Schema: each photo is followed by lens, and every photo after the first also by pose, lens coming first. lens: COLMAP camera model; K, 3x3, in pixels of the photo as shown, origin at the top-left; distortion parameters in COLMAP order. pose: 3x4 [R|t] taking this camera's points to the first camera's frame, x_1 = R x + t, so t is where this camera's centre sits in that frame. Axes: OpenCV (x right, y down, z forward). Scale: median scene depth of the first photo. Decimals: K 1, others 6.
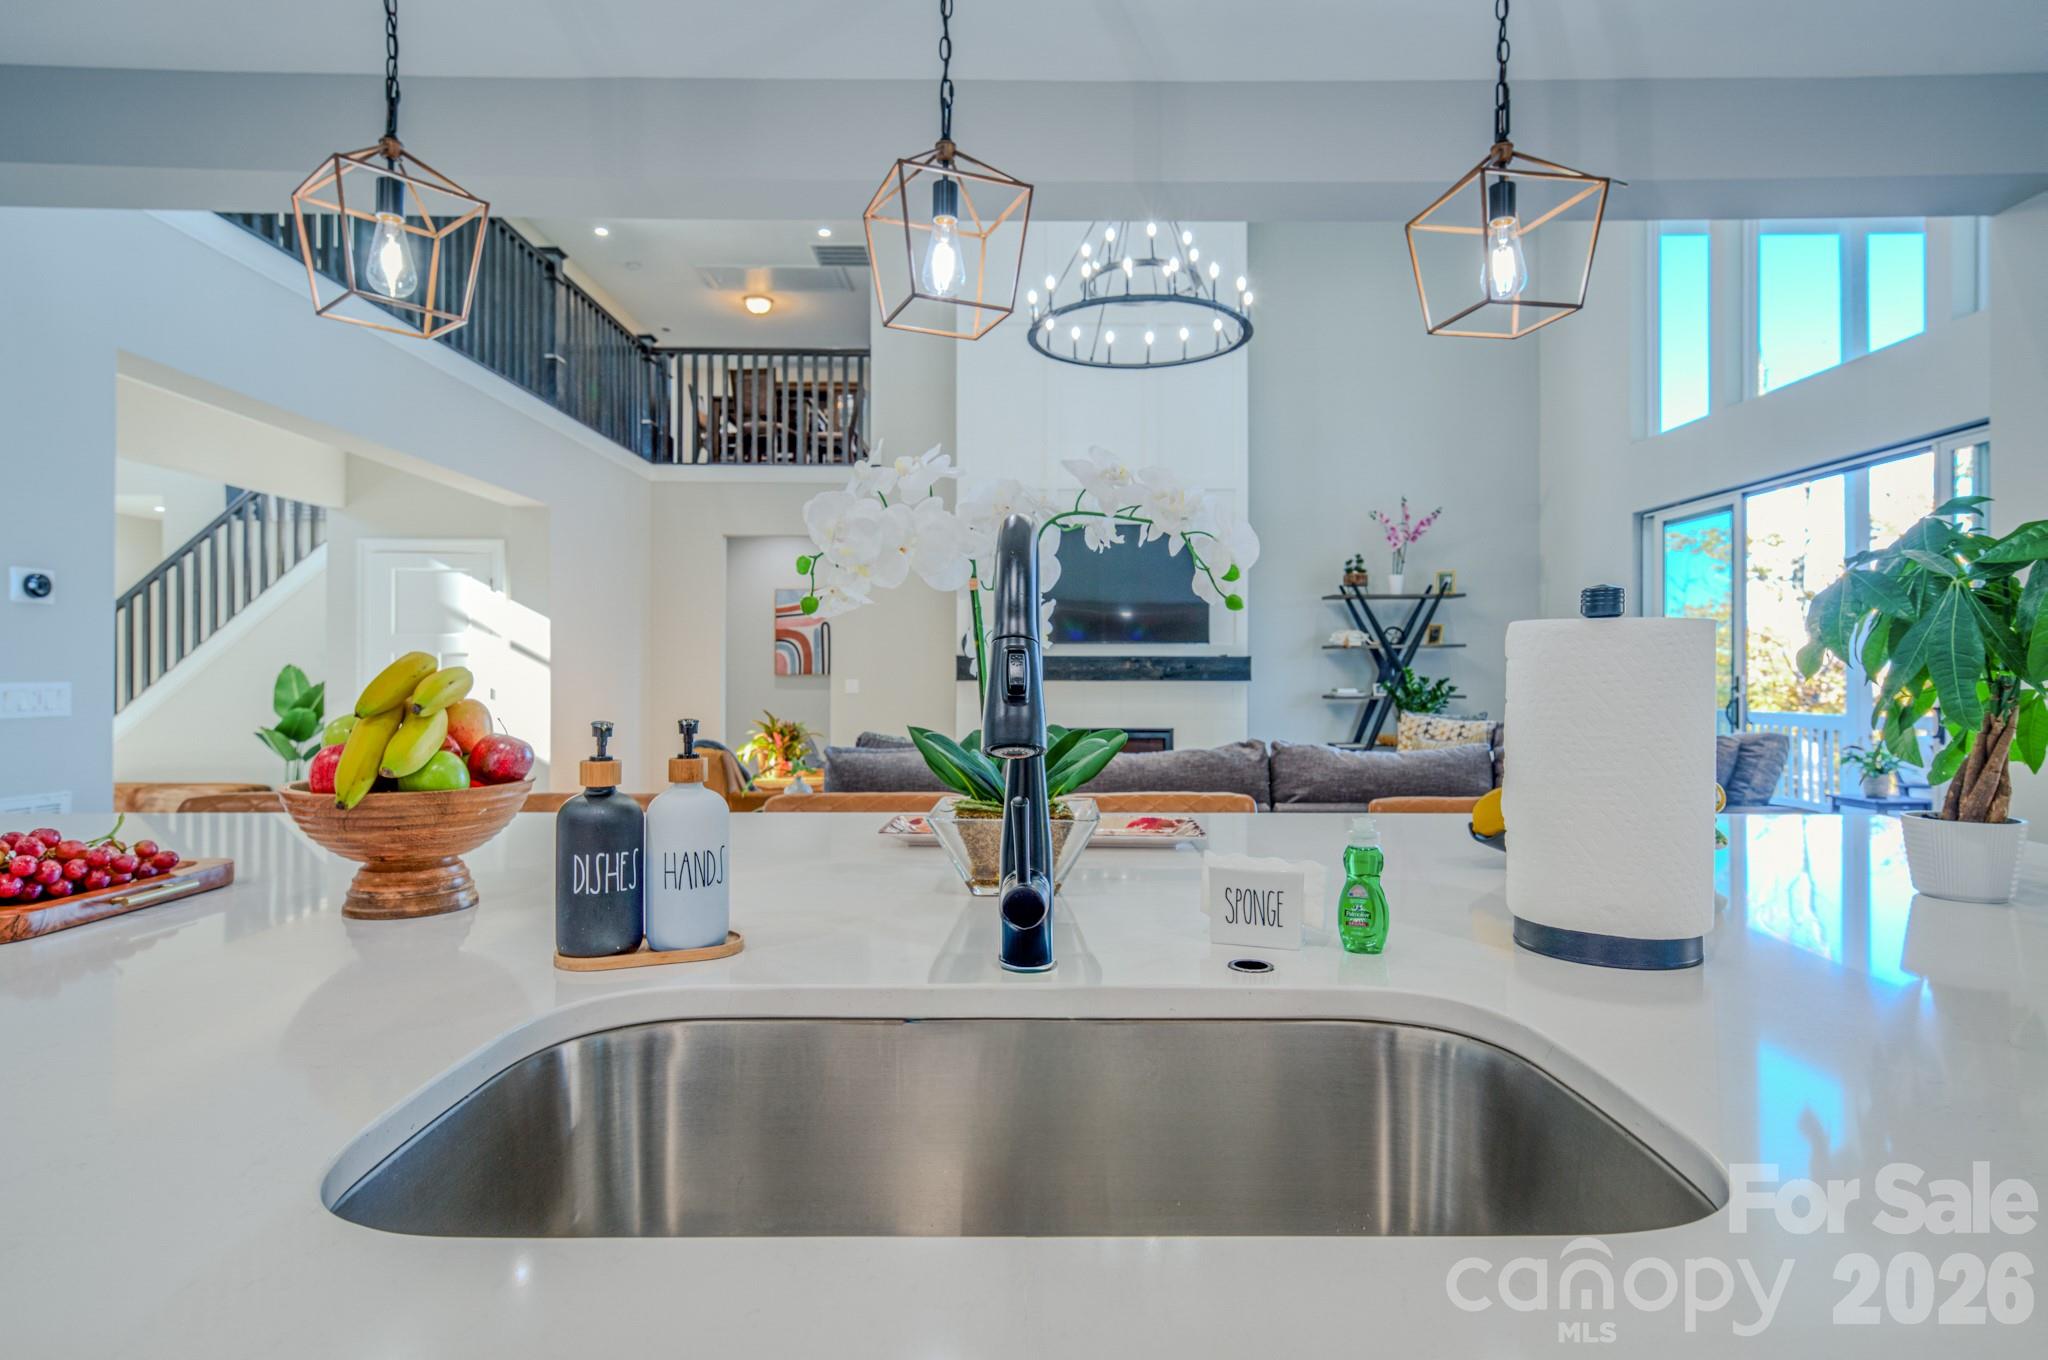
lens RADIAL K [[1086.1, 0, 1024.0], [0, 1086.1, 680.0], [0, 0, 1]] dist [0.007971, 0.000562]
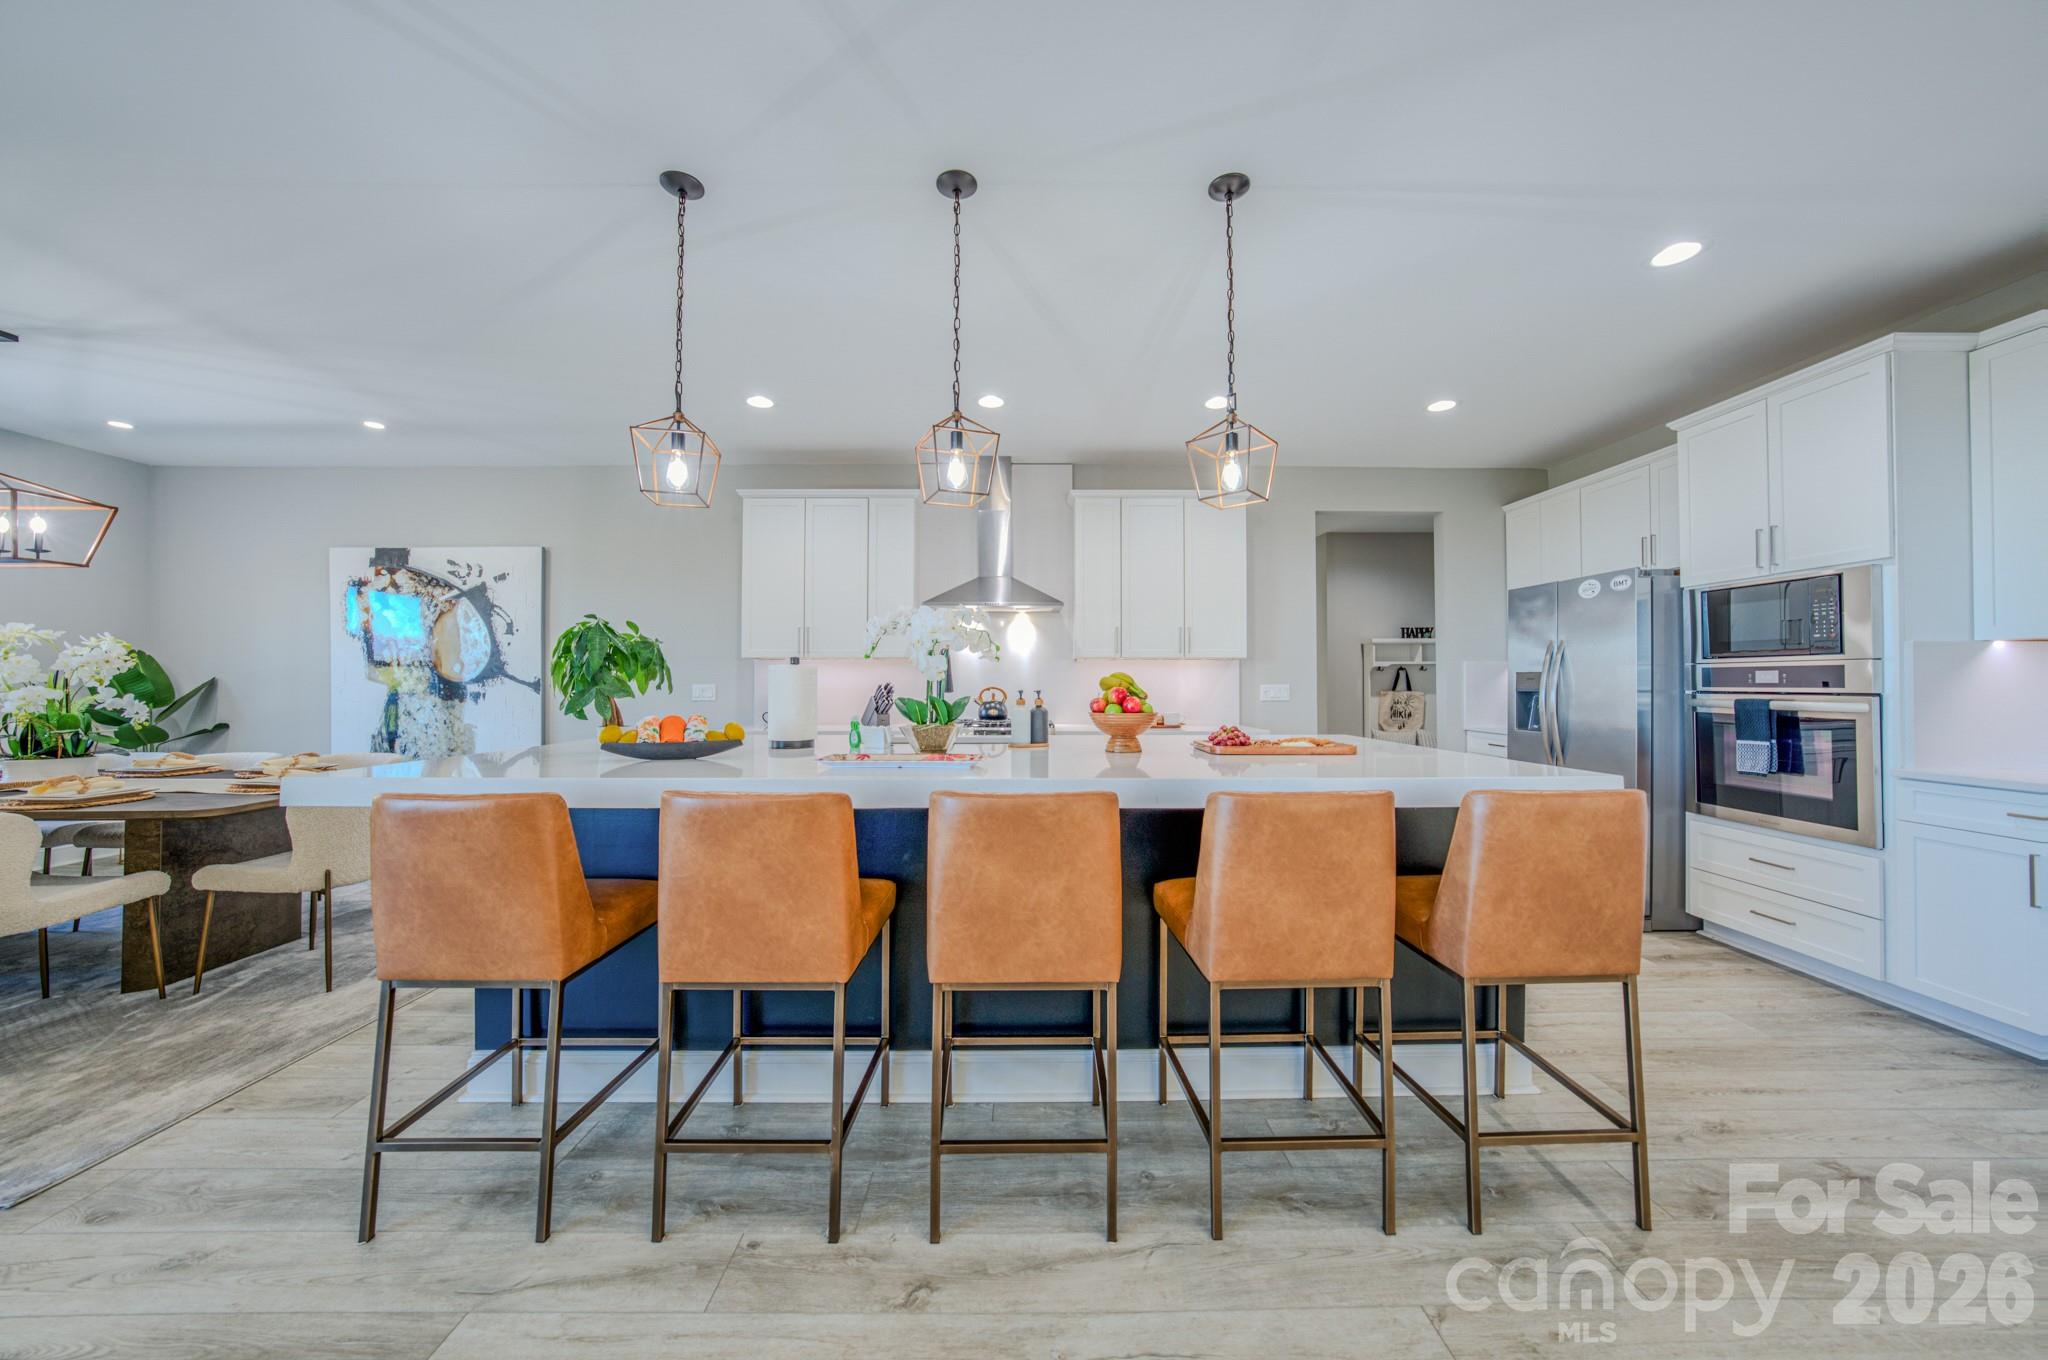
lens RADIAL K [[709.8, 0, 1024.9], [0, 709.8, 674.2], [0, 0, 1]] dist [-0.024244, 0.005774]
pose [[-0.999942, -0.002546, -0.010424, -0.035659], [-0.002465, 0.999967, -0.007741, -0.000515], [0.010443, -0.007715, -0.999916, 0.443846]]
